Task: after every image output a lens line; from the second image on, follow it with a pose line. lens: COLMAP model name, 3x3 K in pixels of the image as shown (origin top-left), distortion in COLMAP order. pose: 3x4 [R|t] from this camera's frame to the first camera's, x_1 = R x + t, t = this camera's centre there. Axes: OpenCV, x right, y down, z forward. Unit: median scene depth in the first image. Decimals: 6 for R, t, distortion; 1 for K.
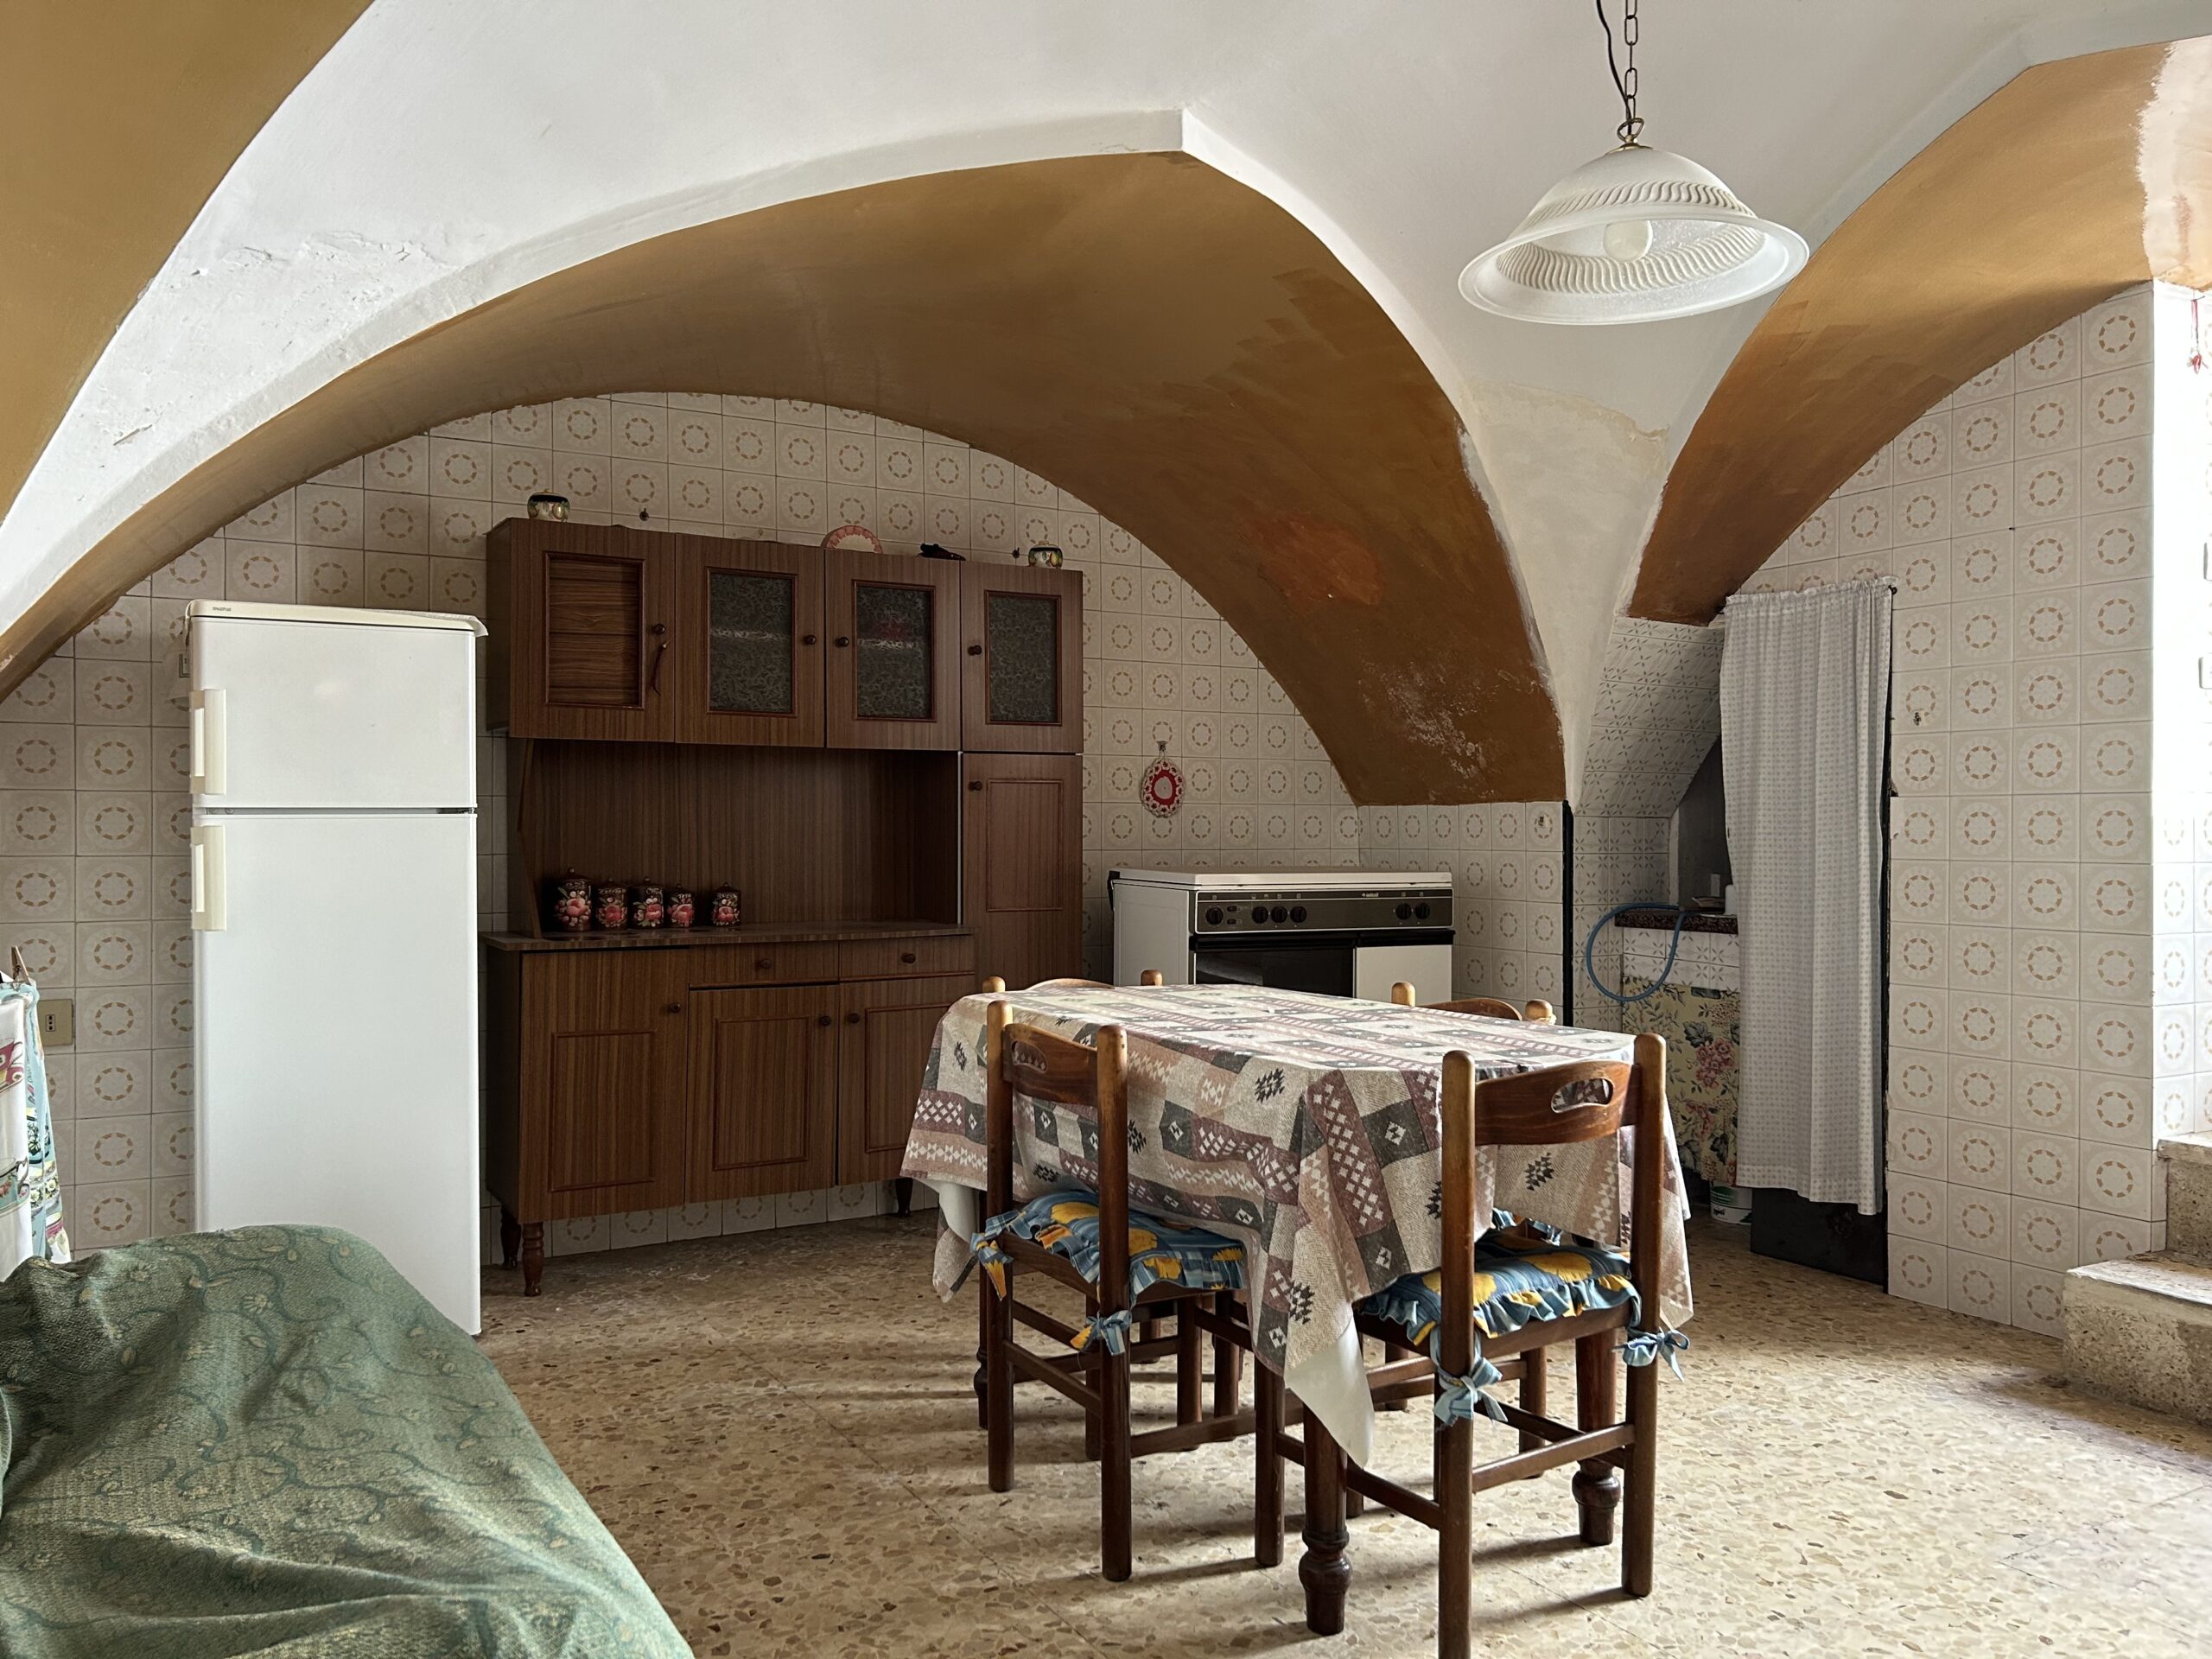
lens RADIAL K [[1674.8, 0, 1113.9], [0, 1674.8, 825.6], [0, 0, 1]] dist [0.074048, -0.082266]
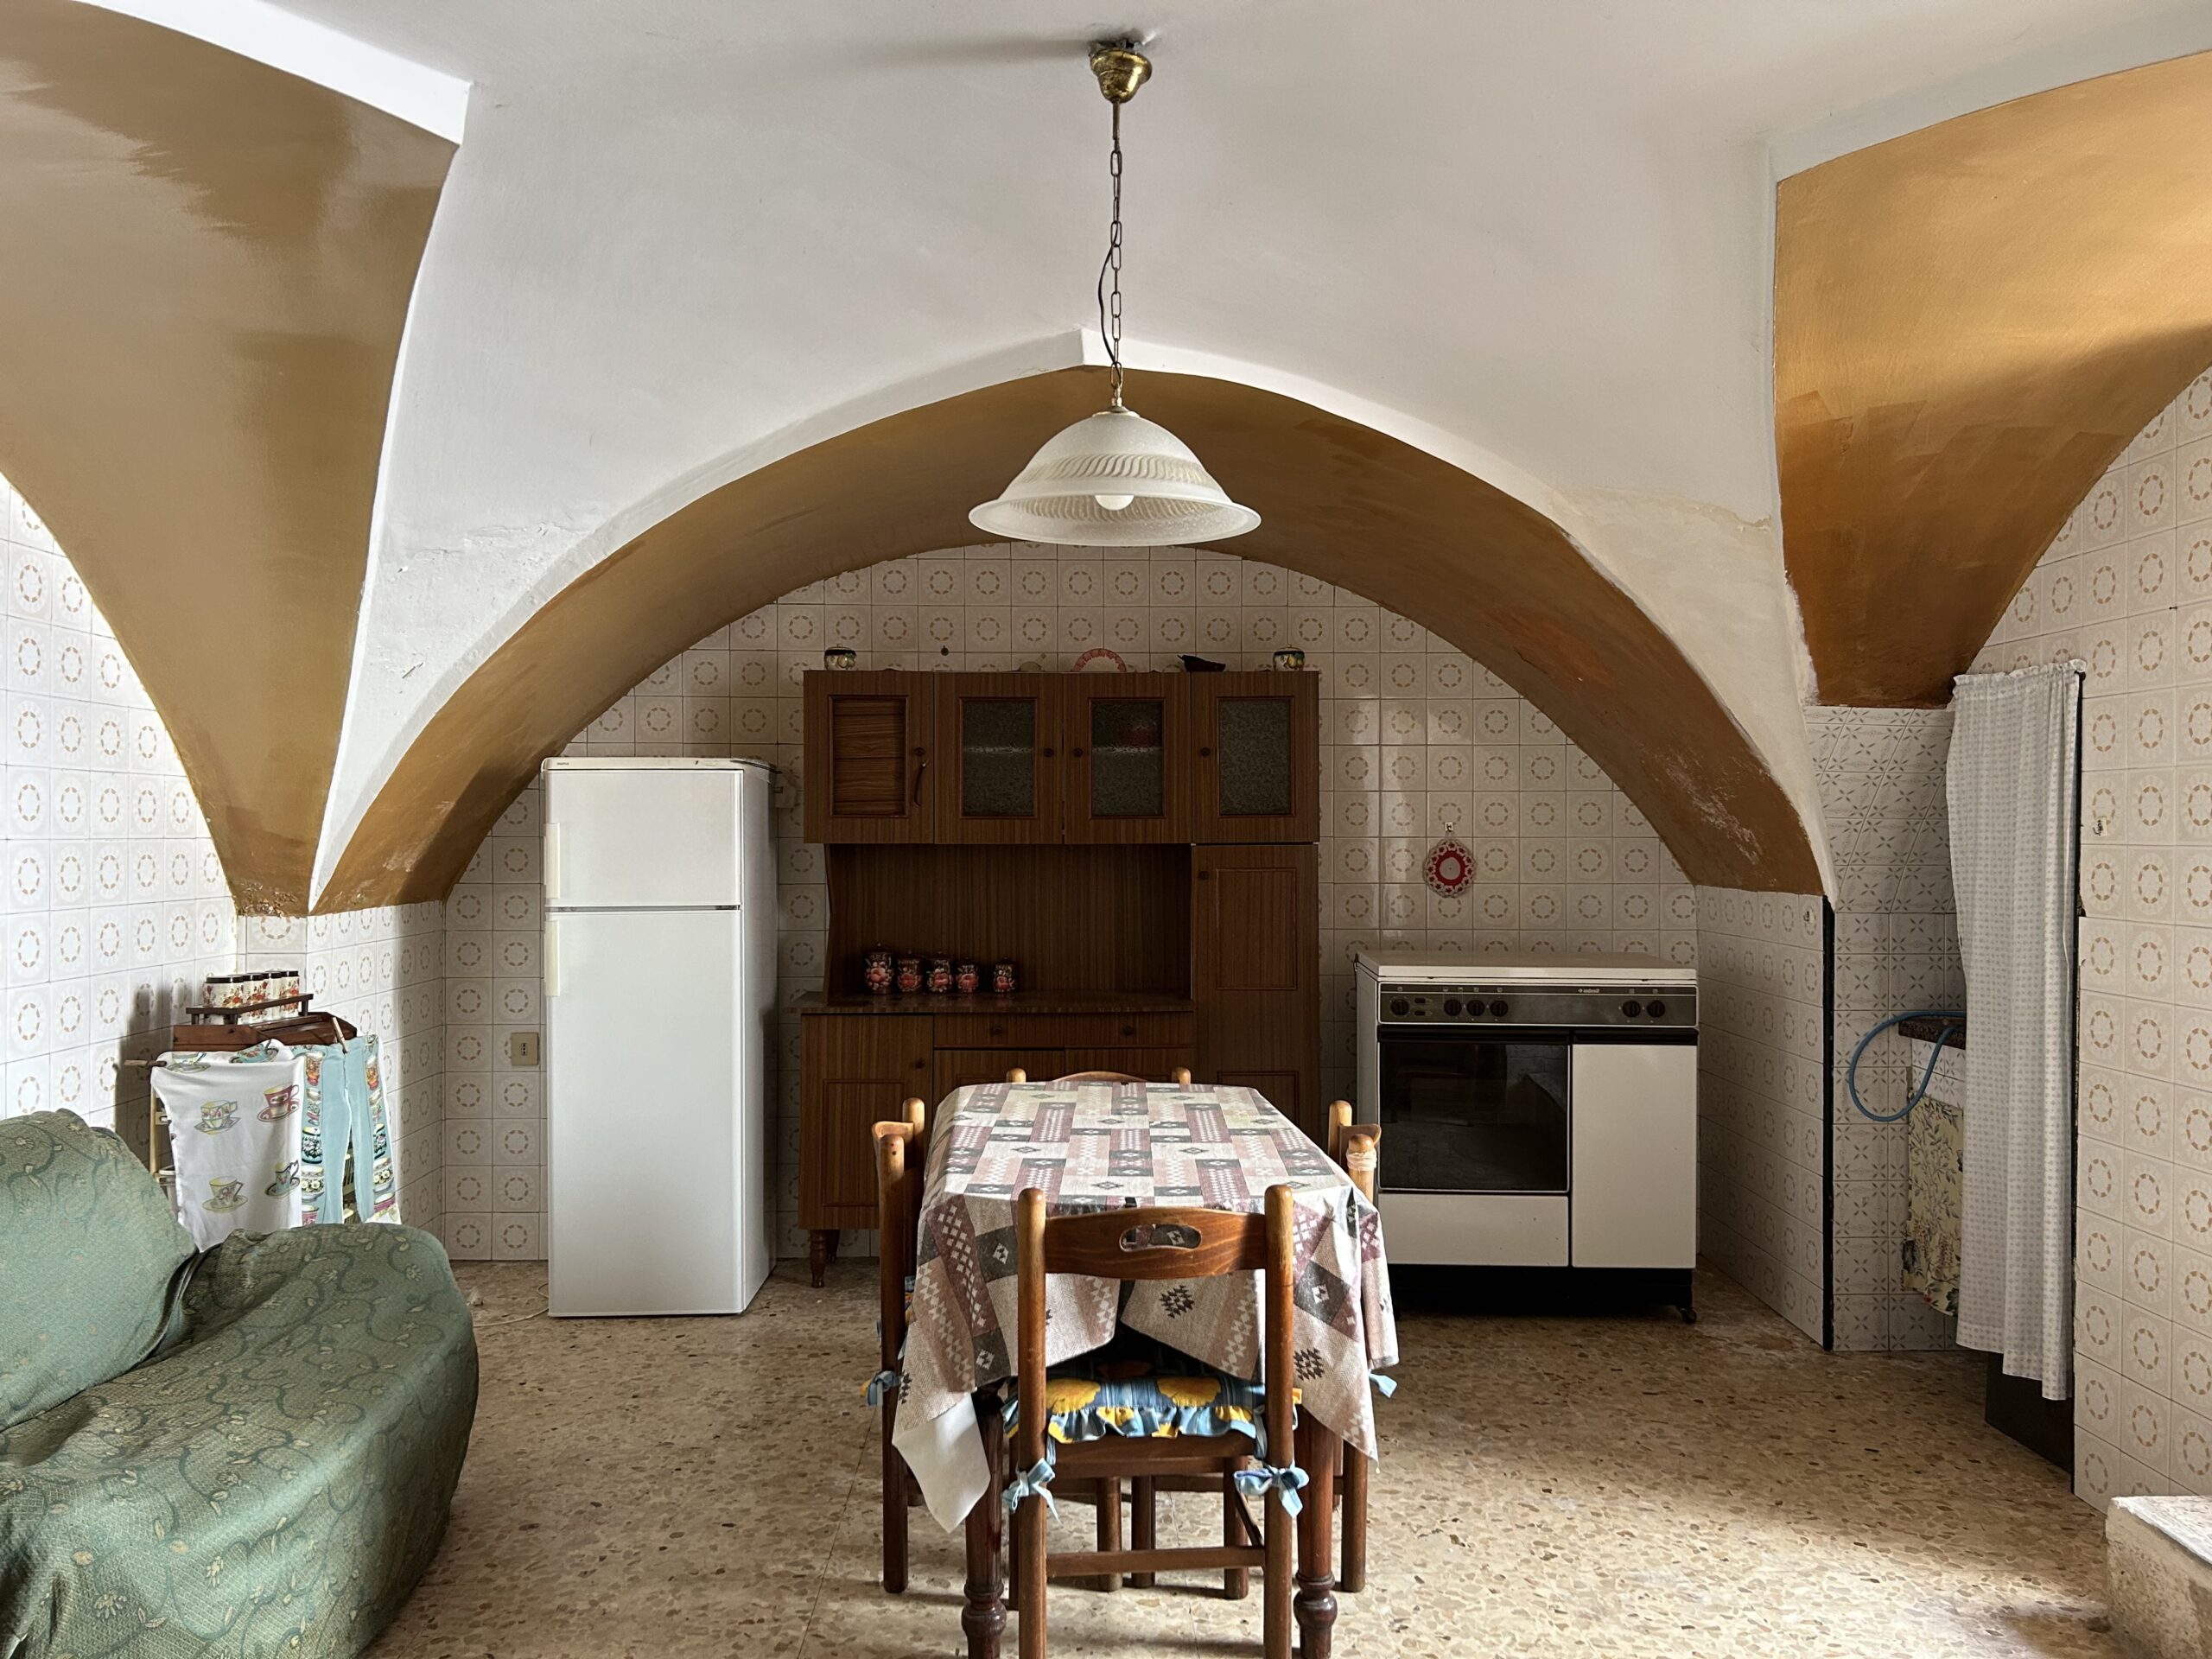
lens RADIAL K [[1674.8, 0, 1105.2], [0, 1674.8, 828.3], [0, 0, 1]] dist [0.074048, -0.082266]
pose [[0.873812, -0.000858, -0.486263, 0.437235], [0.001726, 0.999998, 0.001339, -0.062334], [0.486261, -0.002009, 0.873811, 0.007771]]
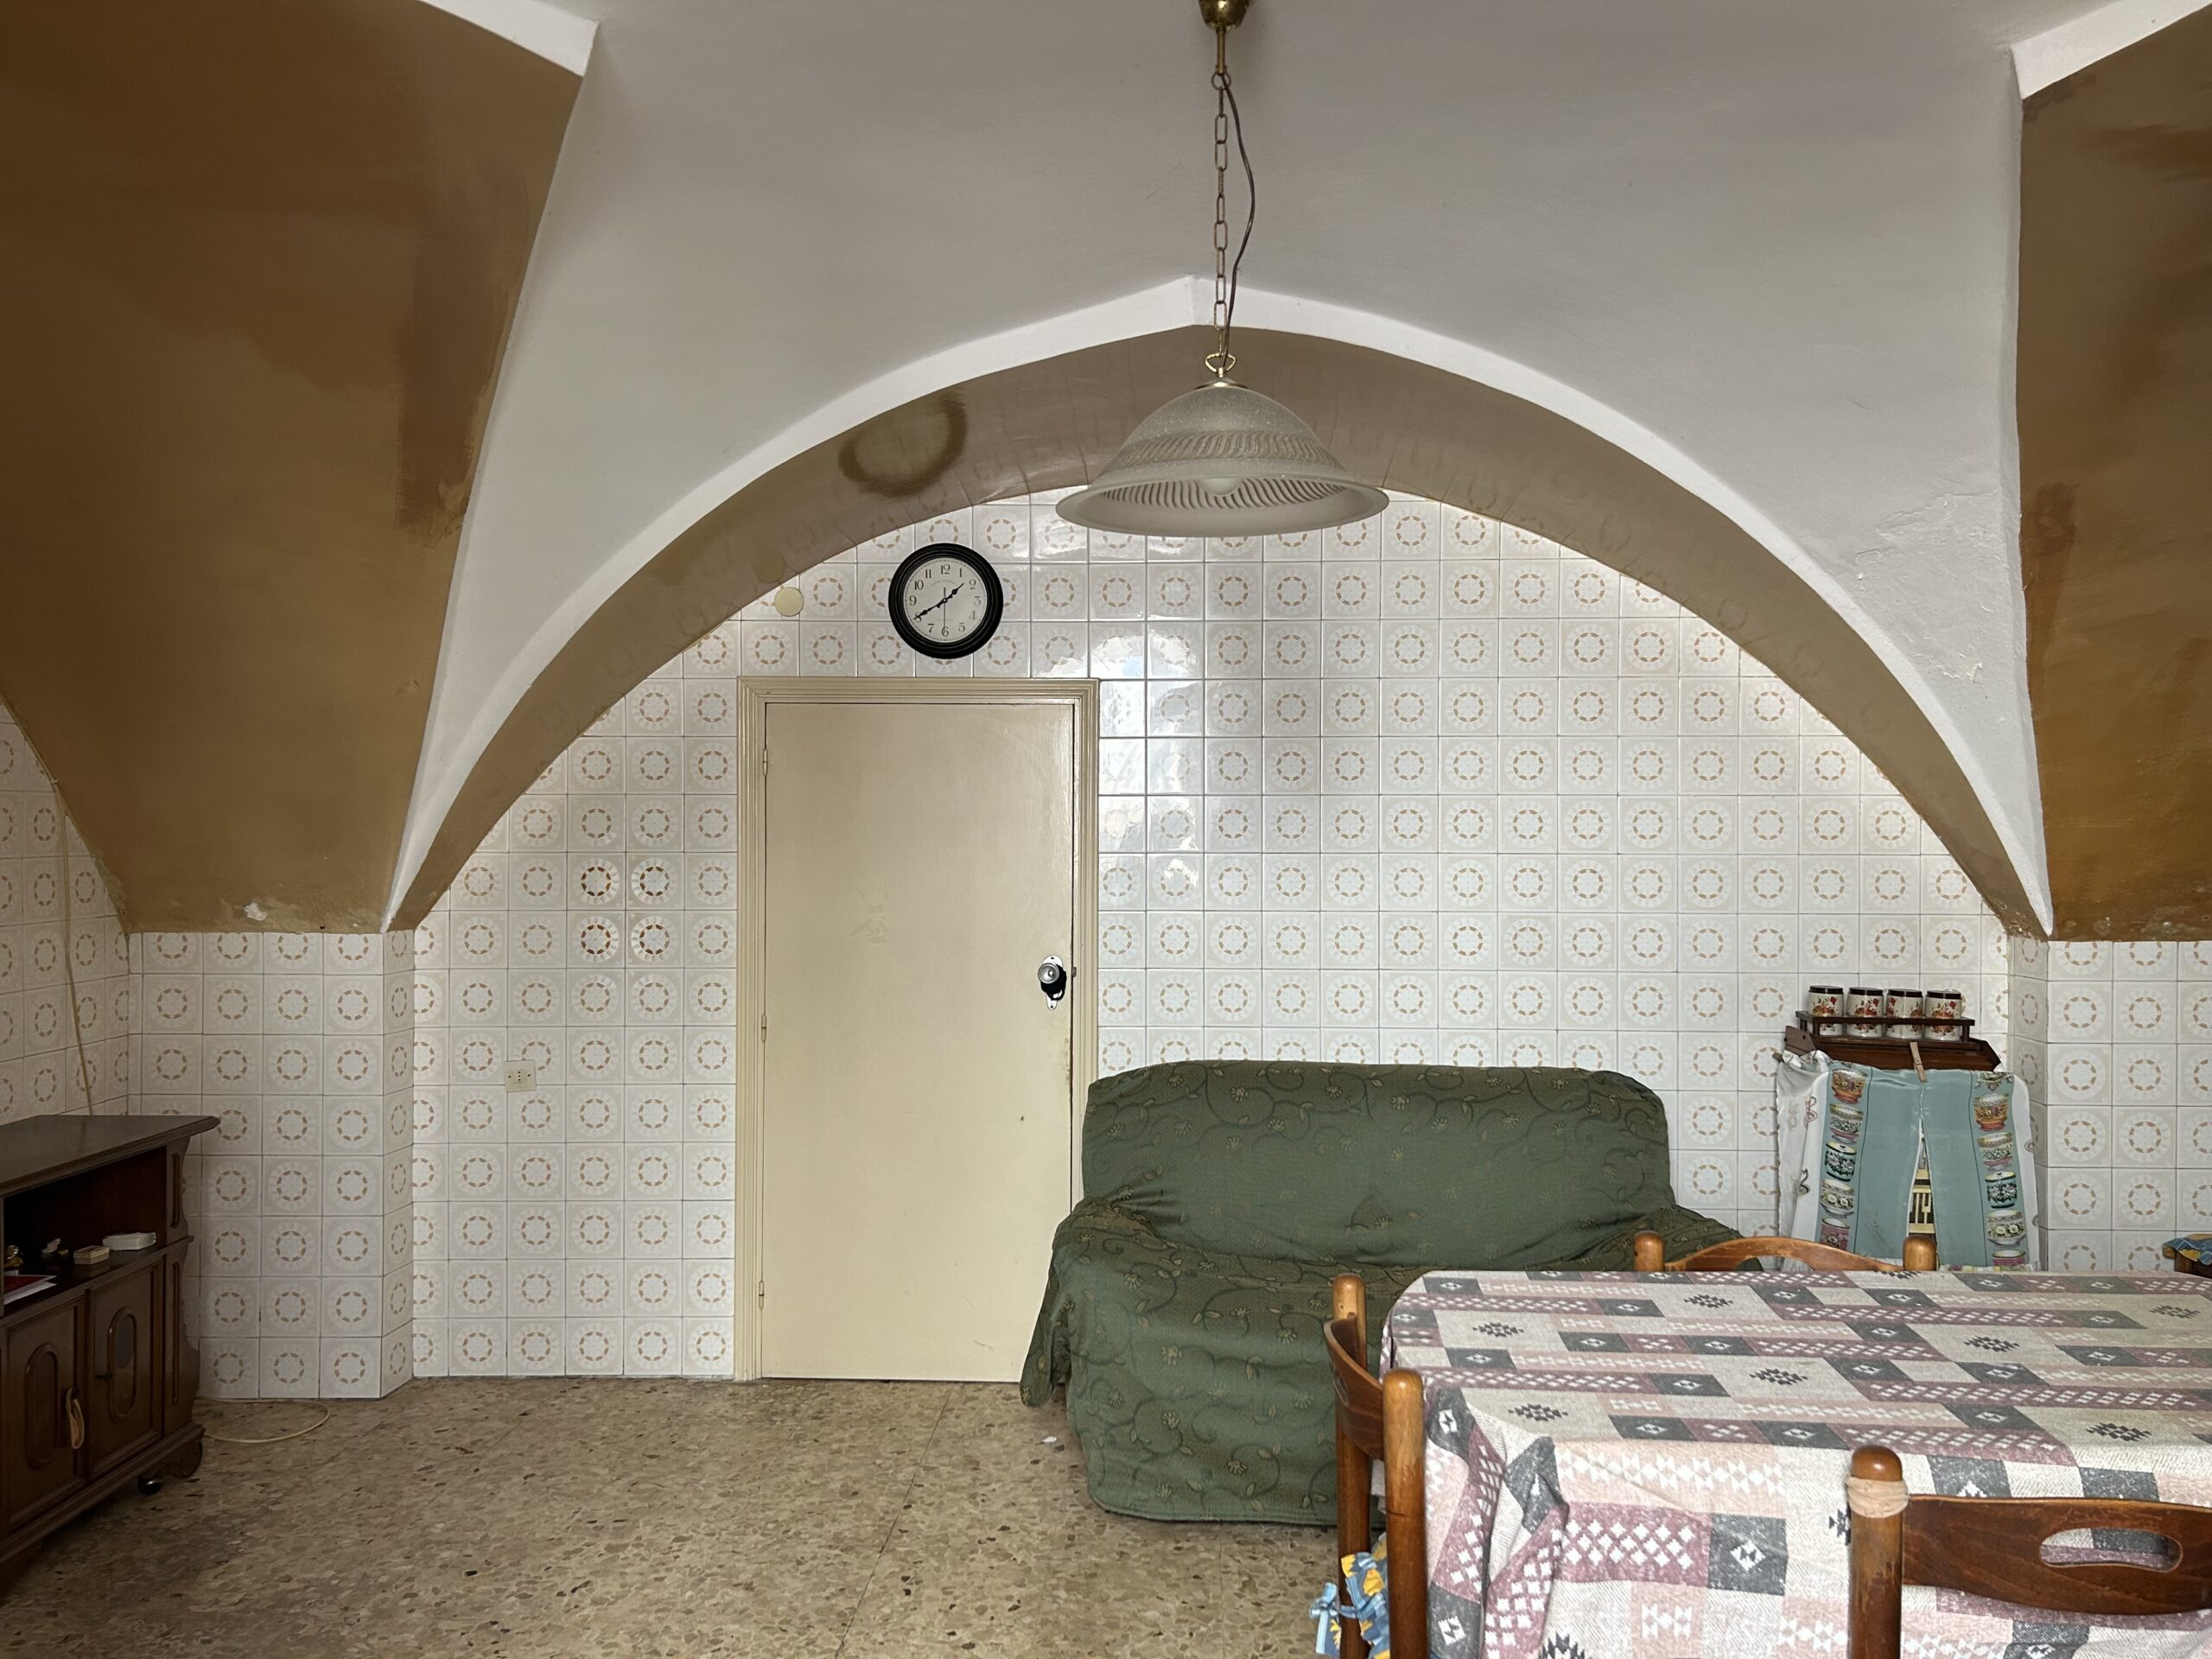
lens RADIAL K [[1674.8, 0, 1111.2], [0, 1674.8, 832.6], [0, 0, 1]] dist [0.074048, -0.082266]
pose [[-0.551306, 0.000663, -0.834303, 0.604126], [0.002865, 0.999995, -0.001099, -0.069674], [0.834298, -0.002996, -0.551305, 0.775840]]
